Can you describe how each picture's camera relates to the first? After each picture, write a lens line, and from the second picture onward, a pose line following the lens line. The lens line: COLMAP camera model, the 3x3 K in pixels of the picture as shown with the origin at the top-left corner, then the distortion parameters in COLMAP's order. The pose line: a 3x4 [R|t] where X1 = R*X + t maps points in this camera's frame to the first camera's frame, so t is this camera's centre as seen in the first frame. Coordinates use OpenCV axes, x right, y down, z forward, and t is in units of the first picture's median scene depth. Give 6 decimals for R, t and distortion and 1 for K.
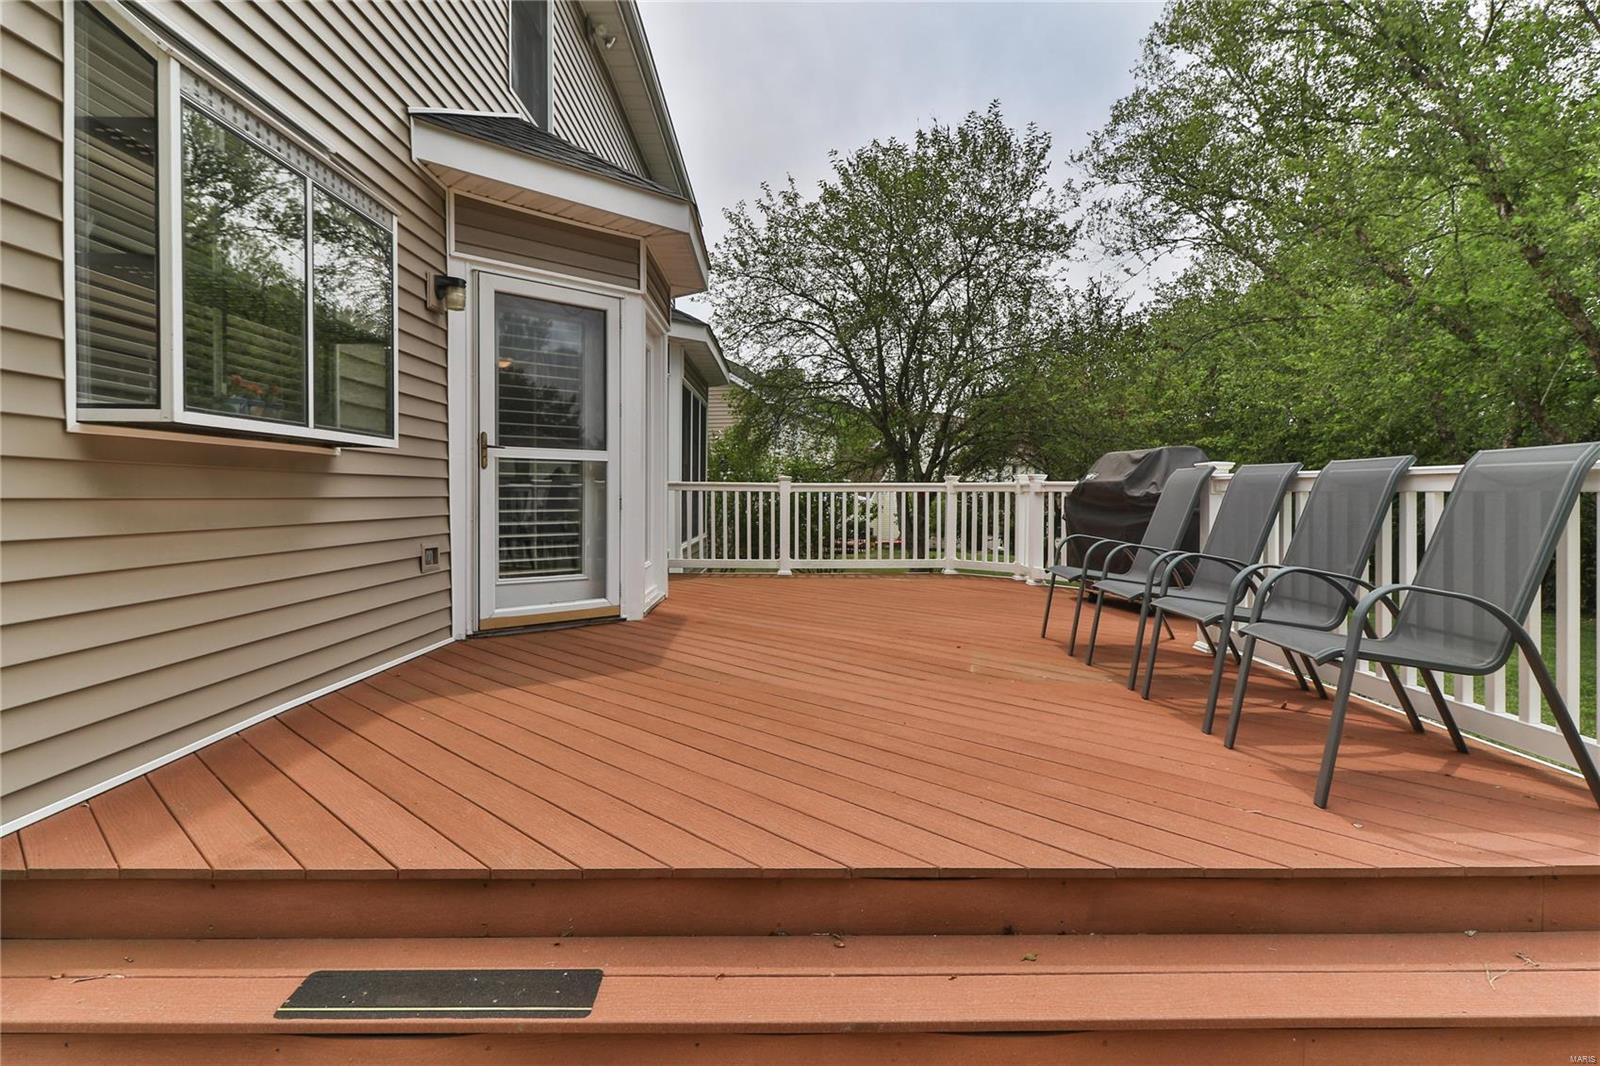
lens RADIAL K [[826.4, 0, 797.6], [0, 826.4, 516.8], [0, 0, 1]] dist [0.002926, -0.001565]
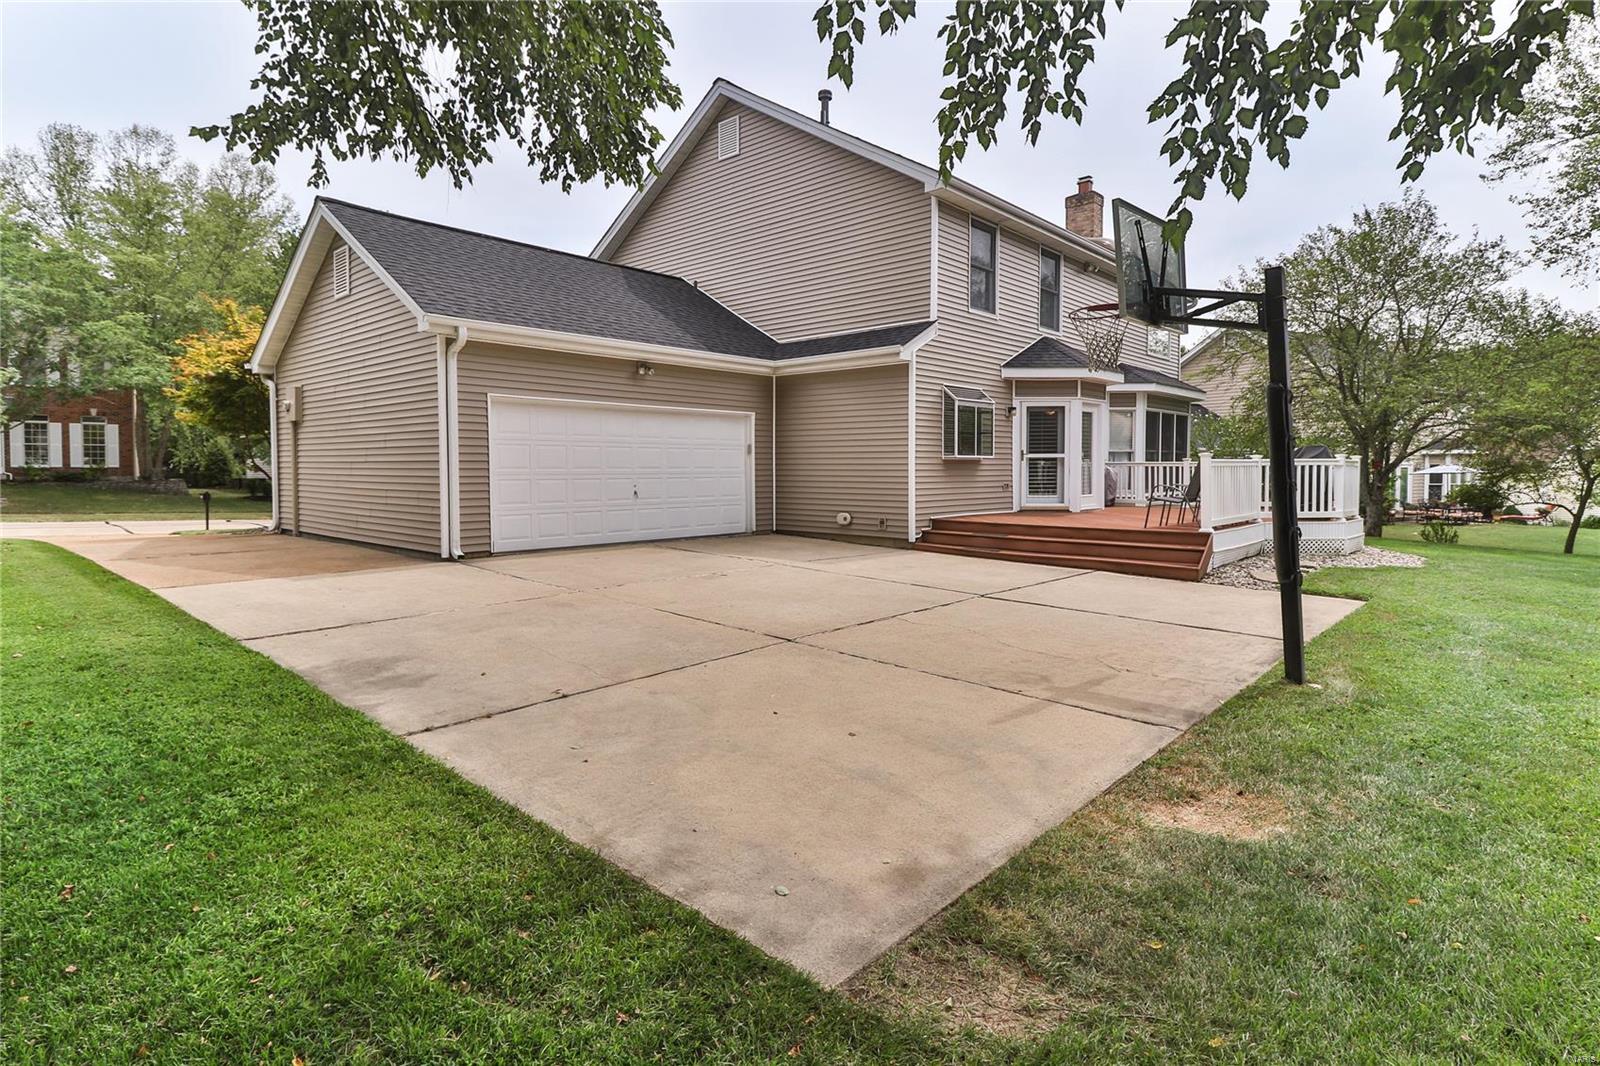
lens RADIAL K [[821.0, 0, 804.9], [0, 821.0, 515.5], [0, 0, 1]] dist [0.008399, -0.000829]
pose [[0.731858, 0.028444, -0.680863, 1.296101], [-0.010334, 0.999477, 0.030647, 0.072460], [0.681379, -0.015393, 0.731769, -2.118301]]
